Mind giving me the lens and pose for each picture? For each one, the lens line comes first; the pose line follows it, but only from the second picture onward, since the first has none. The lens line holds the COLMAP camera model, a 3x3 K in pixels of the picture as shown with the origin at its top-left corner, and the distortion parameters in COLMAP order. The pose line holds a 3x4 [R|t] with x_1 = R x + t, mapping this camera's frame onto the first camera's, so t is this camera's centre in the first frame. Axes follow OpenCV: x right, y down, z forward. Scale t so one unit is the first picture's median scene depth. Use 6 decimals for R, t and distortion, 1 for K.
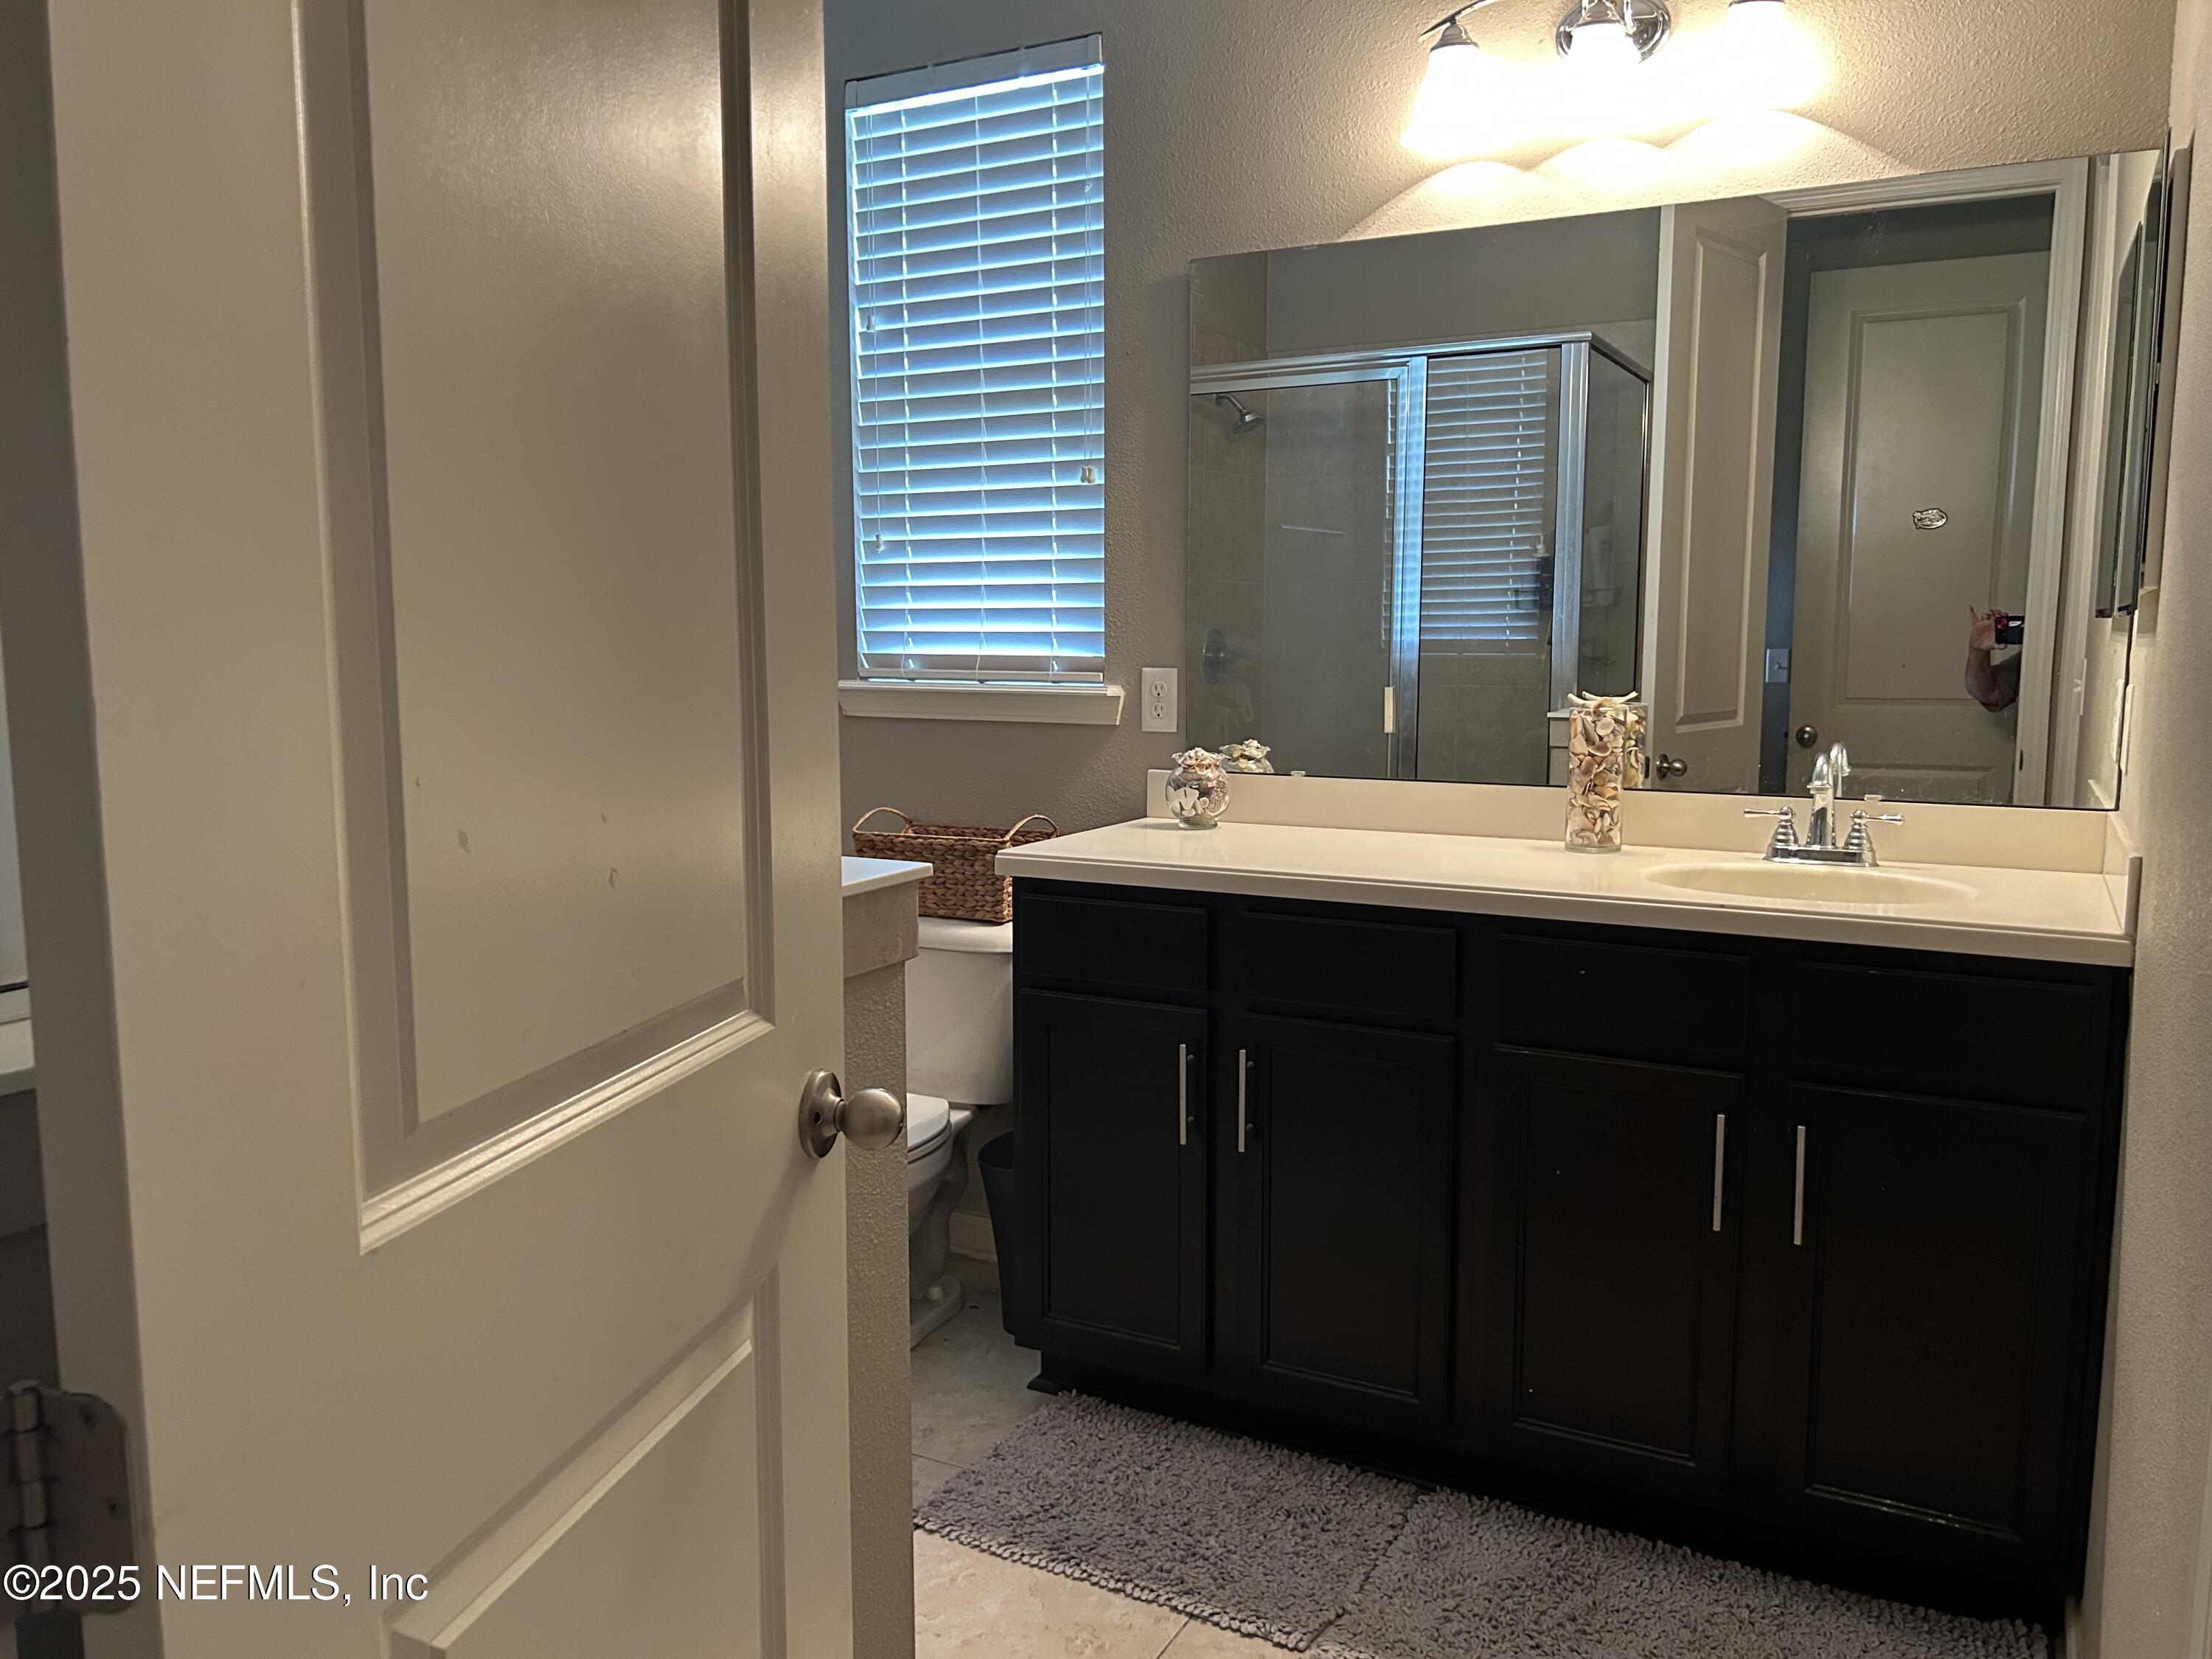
lens RADIAL K [[1661.3, 0, 1108.7], [0, 1661.3, 832.8], [0, 0, 1]] dist [0.123074, -0.160979]
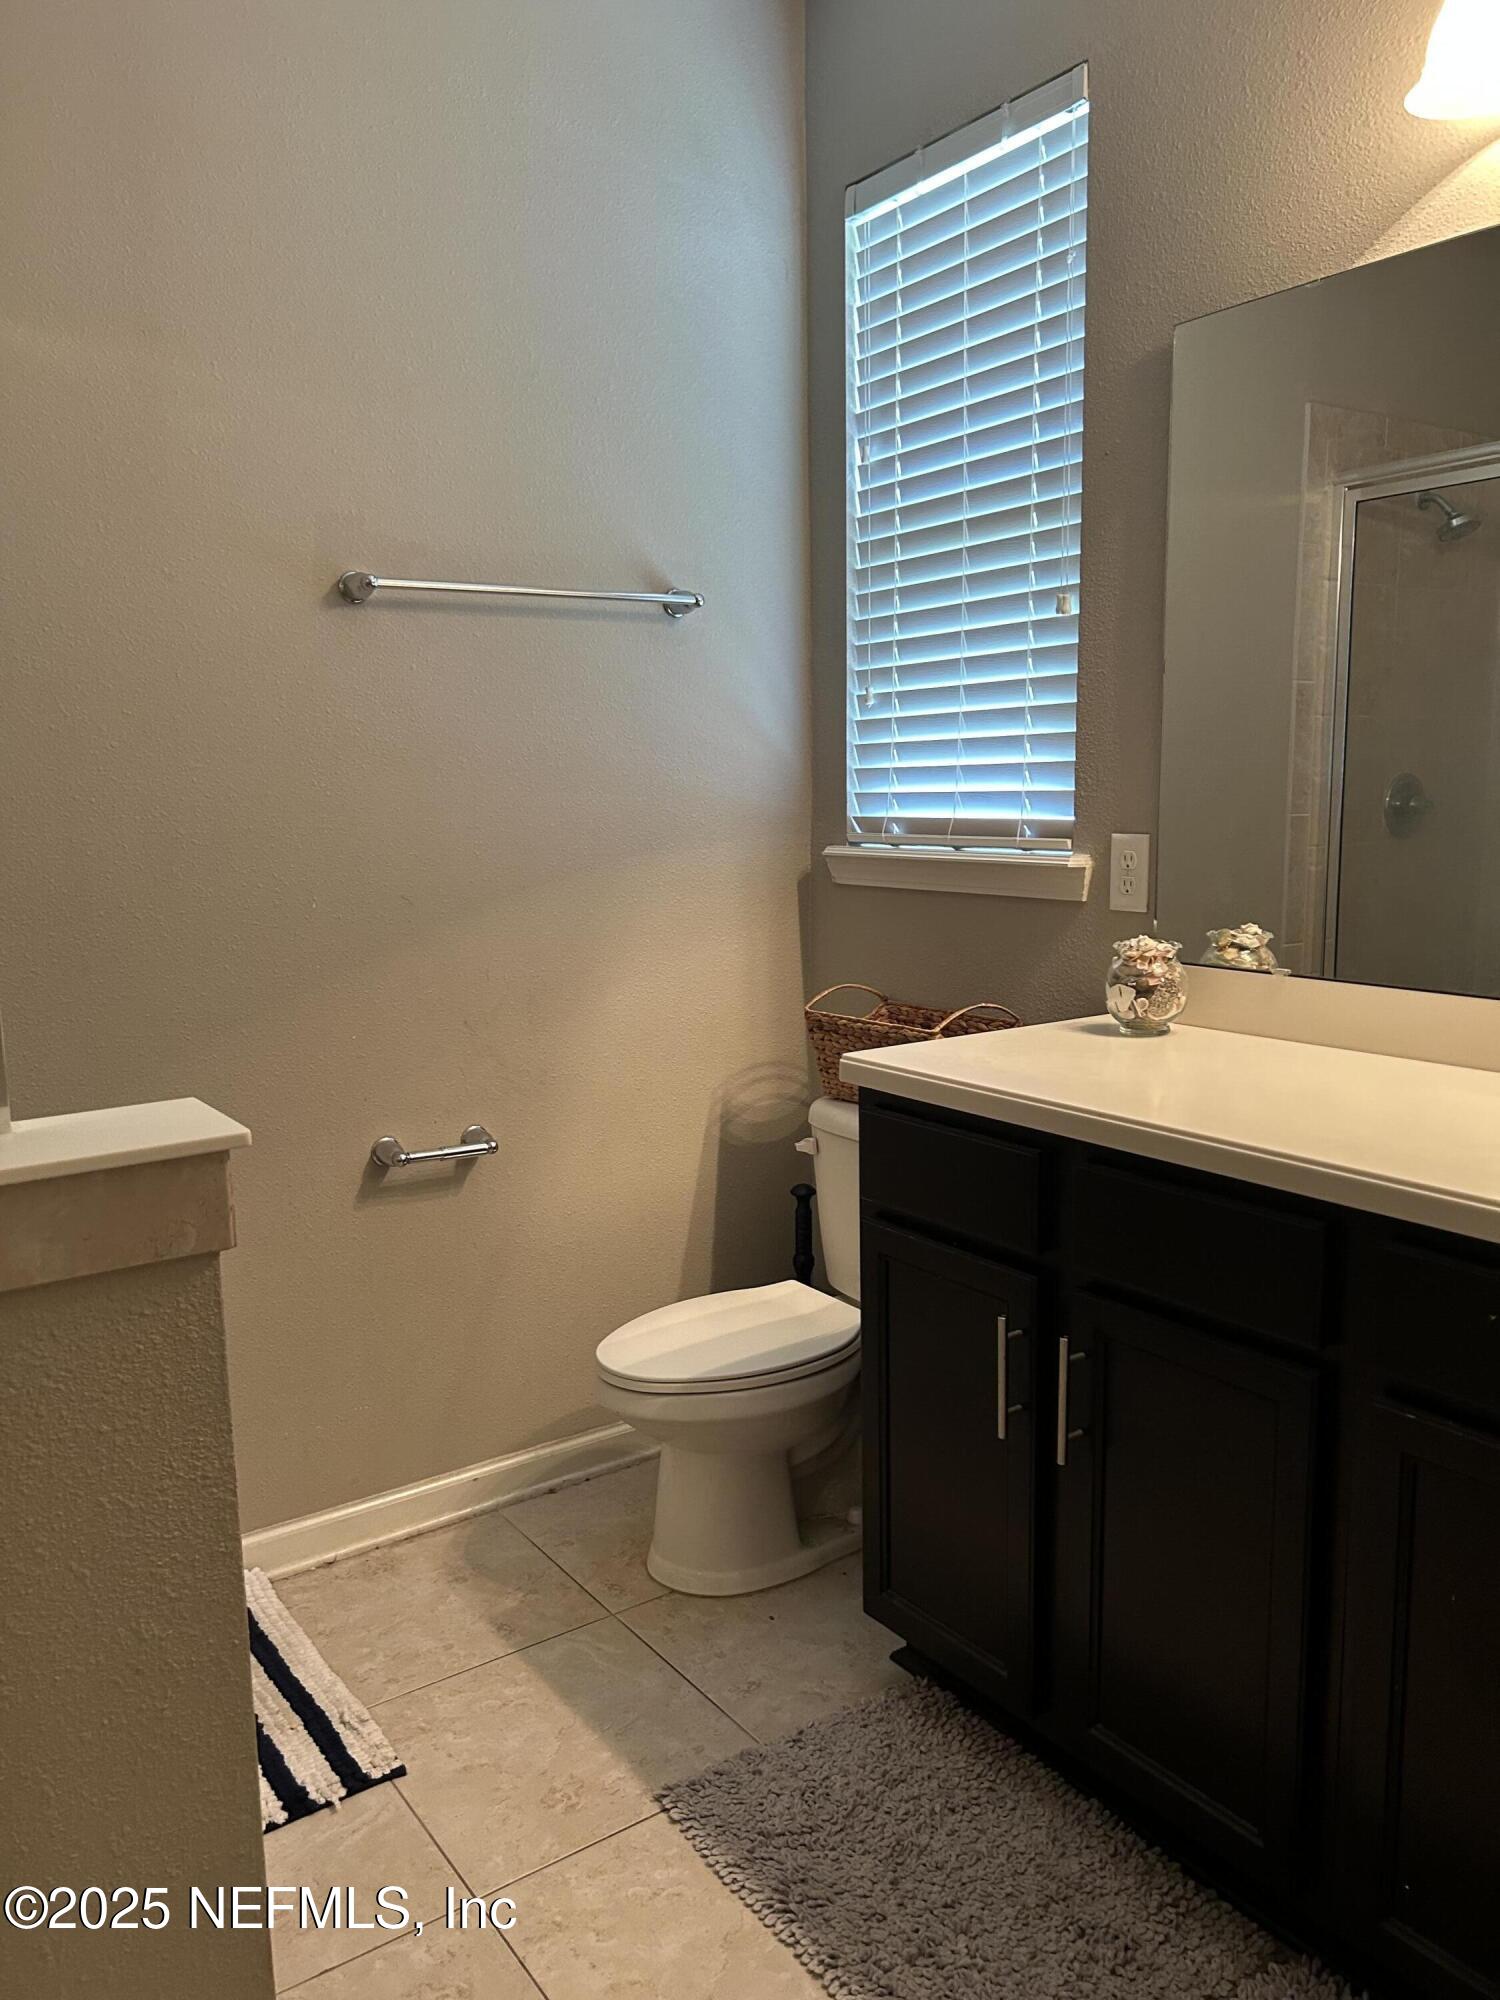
lens RADIAL K [[1503.4, 0, 746.5], [0, 1503.4, 1026.7], [0, 0, 1]] dist [0.051225, -0.032852]
pose [[0.890870, 0.058528, -0.450473, 0.201871], [-0.037925, 0.997786, 0.054636, -0.037206], [0.452673, -0.031589, 0.891117, 0.240856]]
